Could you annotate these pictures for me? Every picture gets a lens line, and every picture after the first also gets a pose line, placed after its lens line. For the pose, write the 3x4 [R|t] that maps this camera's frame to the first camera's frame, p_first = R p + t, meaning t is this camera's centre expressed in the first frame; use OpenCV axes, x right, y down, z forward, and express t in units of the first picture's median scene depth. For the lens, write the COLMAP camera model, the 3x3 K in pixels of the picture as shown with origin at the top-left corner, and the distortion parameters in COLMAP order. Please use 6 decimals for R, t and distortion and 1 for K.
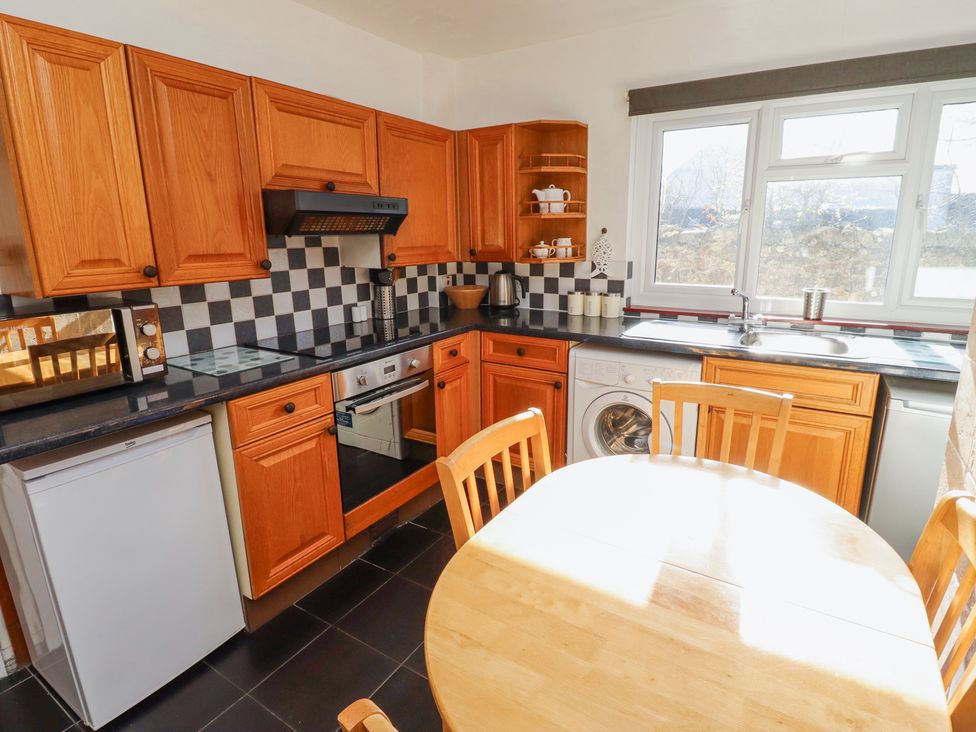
lens RADIAL K [[509.1, 0, 497.8], [0, 509.1, 349.1], [0, 0, 1]] dist [-0.001528, -0.001492]
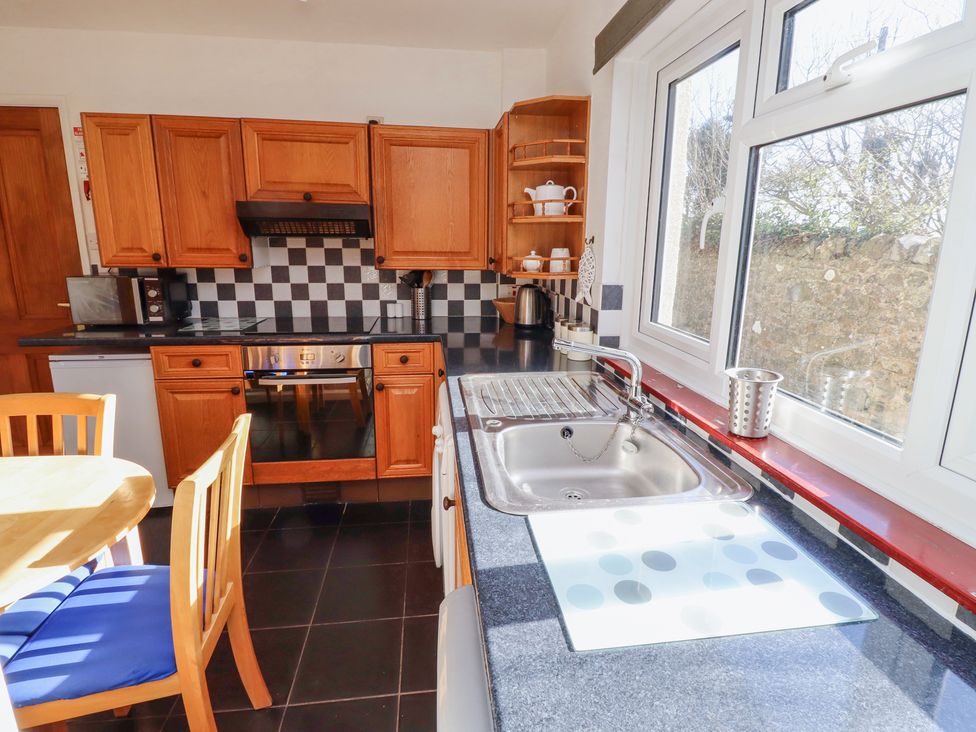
lens RADIAL K [[509.1, 0, 497.8], [0, 509.1, 349.1], [0, 0, 1]] dist [-0.001528, -0.001492]
pose [[0.641154, 0.180172, -0.745962, 0.837521], [-0.191788, 0.978823, 0.071573, -0.129902], [0.743060, 0.097177, 0.662132, 0.531127]]
